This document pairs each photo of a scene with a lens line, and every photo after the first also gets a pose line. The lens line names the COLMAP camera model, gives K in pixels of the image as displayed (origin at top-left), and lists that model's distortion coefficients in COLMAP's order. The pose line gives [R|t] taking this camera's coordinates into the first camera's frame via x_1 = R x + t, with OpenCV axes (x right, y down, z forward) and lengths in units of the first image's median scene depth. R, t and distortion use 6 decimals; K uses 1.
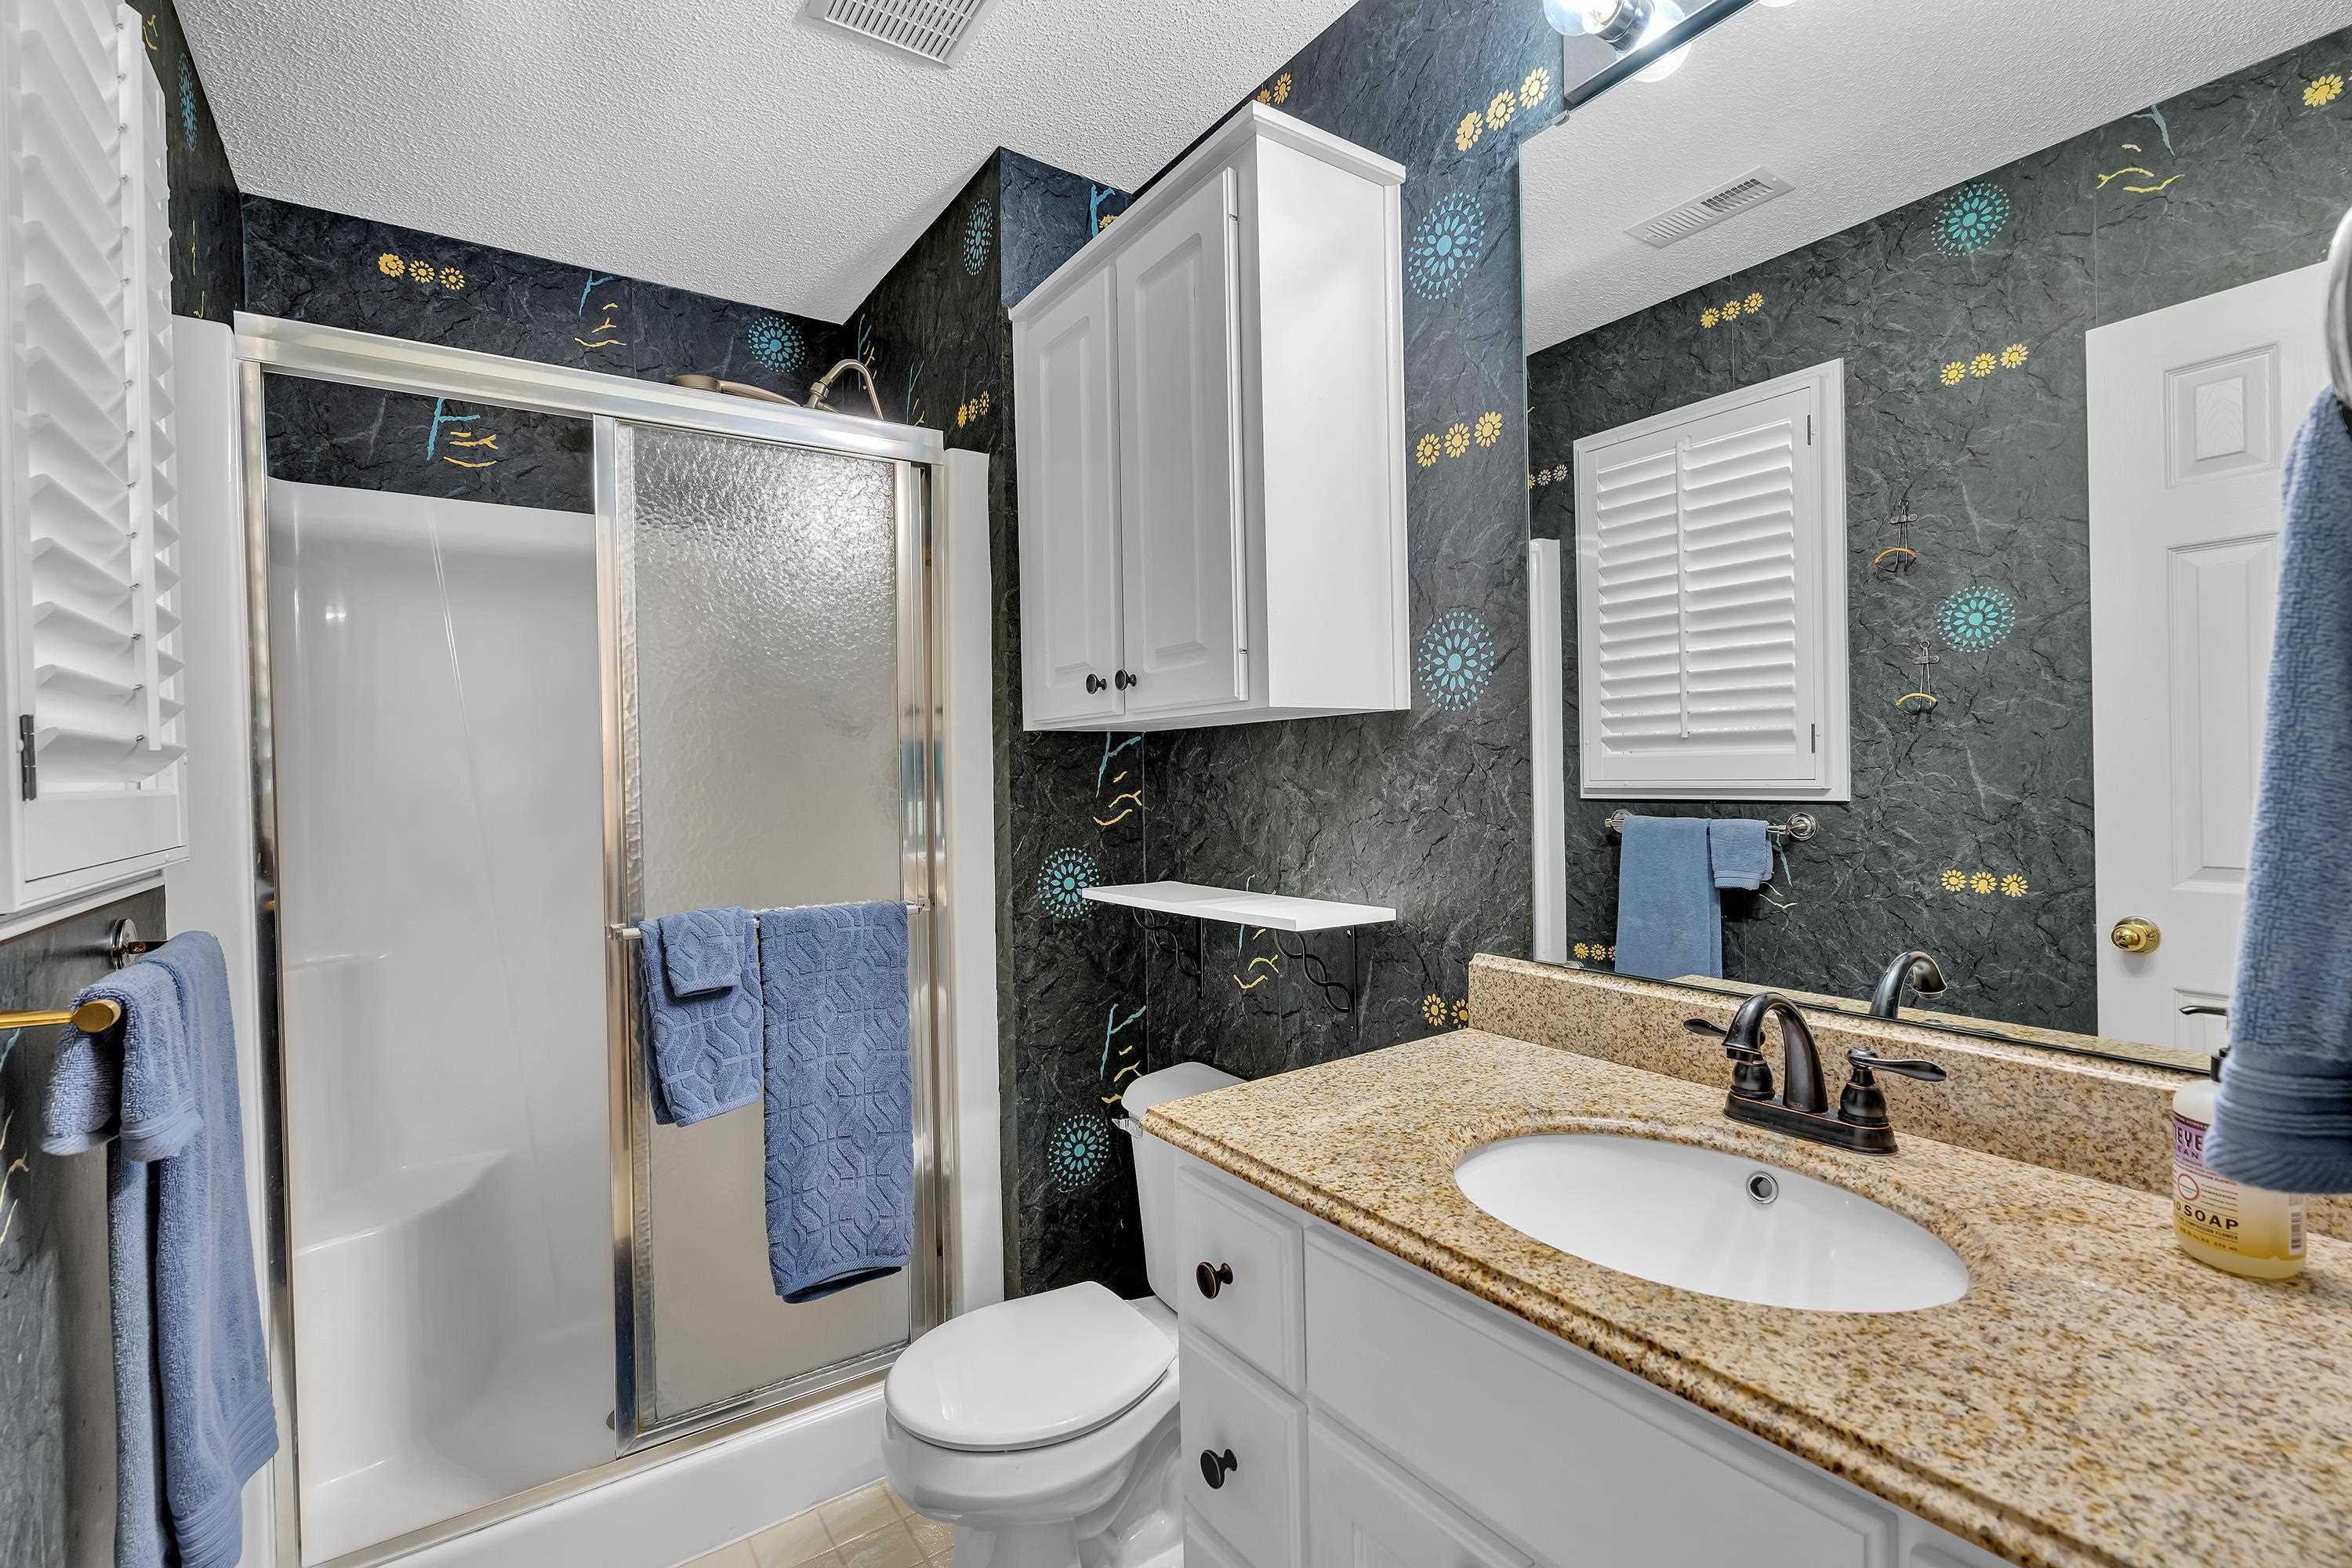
lens RADIAL K [[1055.0, 0, 1176.0], [0, 1055.0, 784.0], [0, 0, 1]] dist [-0.006158, 0.000078]
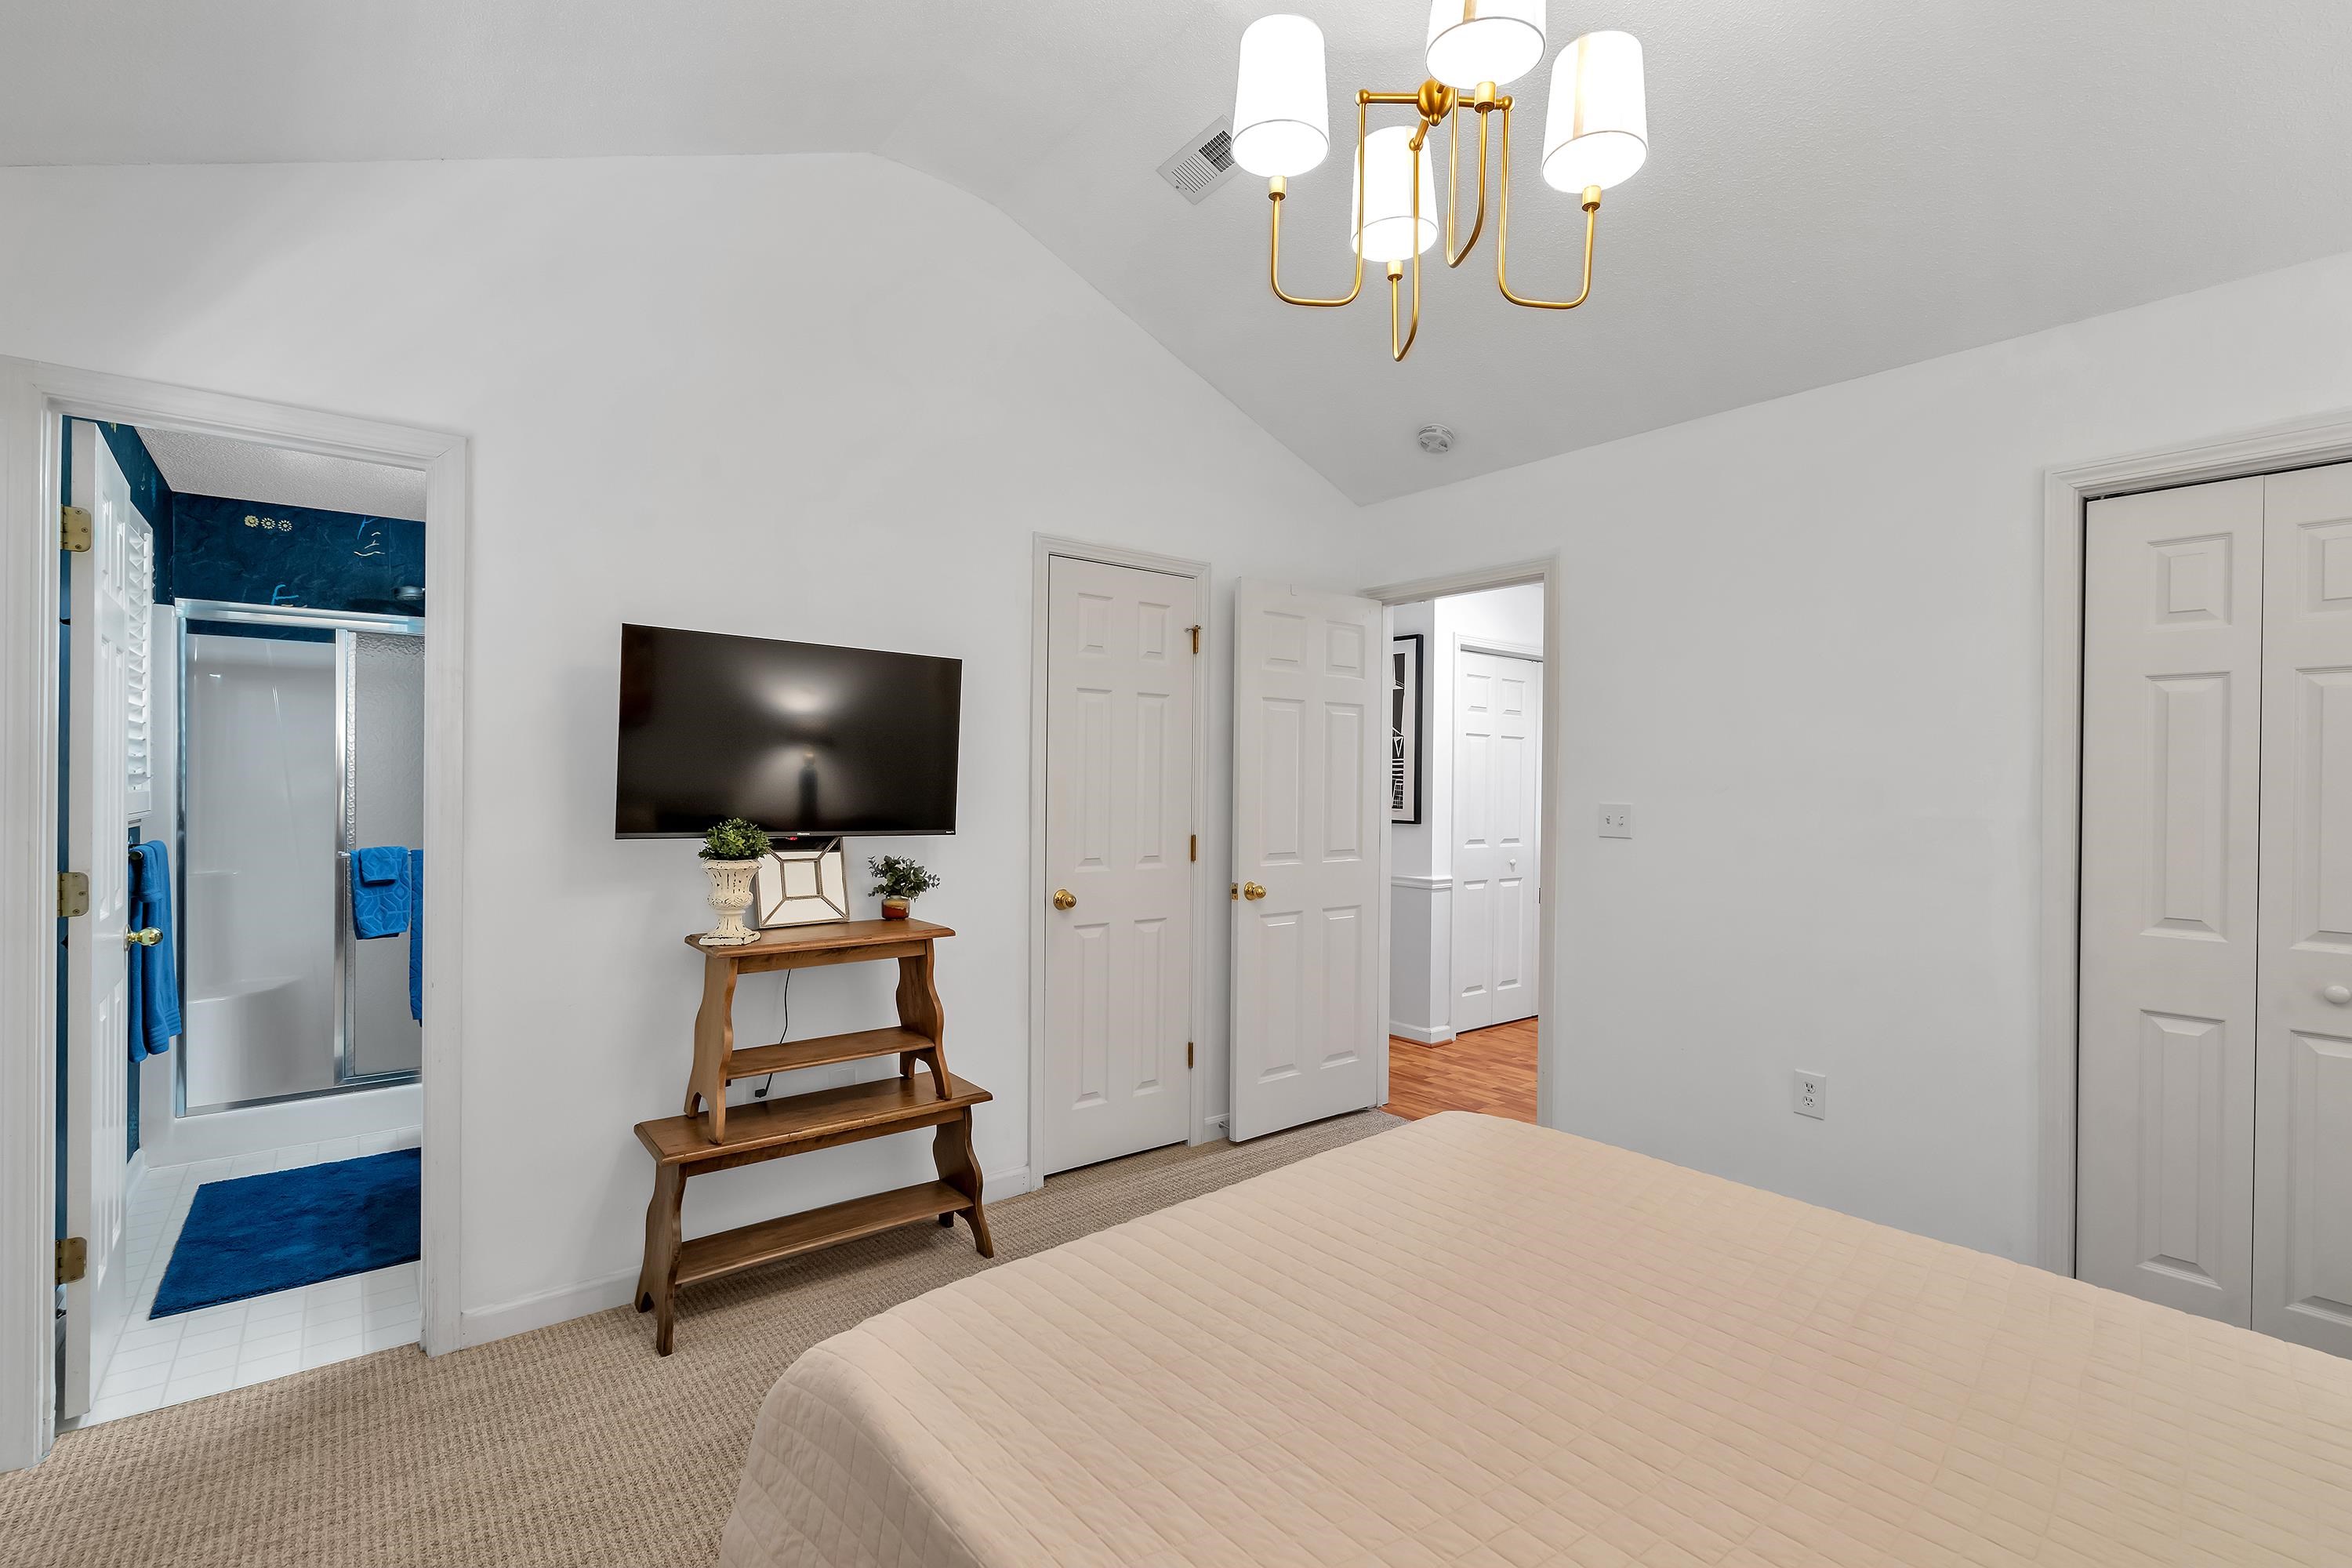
lens RADIAL K [[1055.0, 0, 1176.0], [0, 1055.0, 784.0], [0, 0, 1]] dist [-0.006158, 0.000078]
pose [[0.997814, 0.020027, 0.062985, 1.098265], [-0.019333, 0.999746, -0.011609, -0.020846], [-0.063202, 0.010366, 0.997947, -1.350677]]
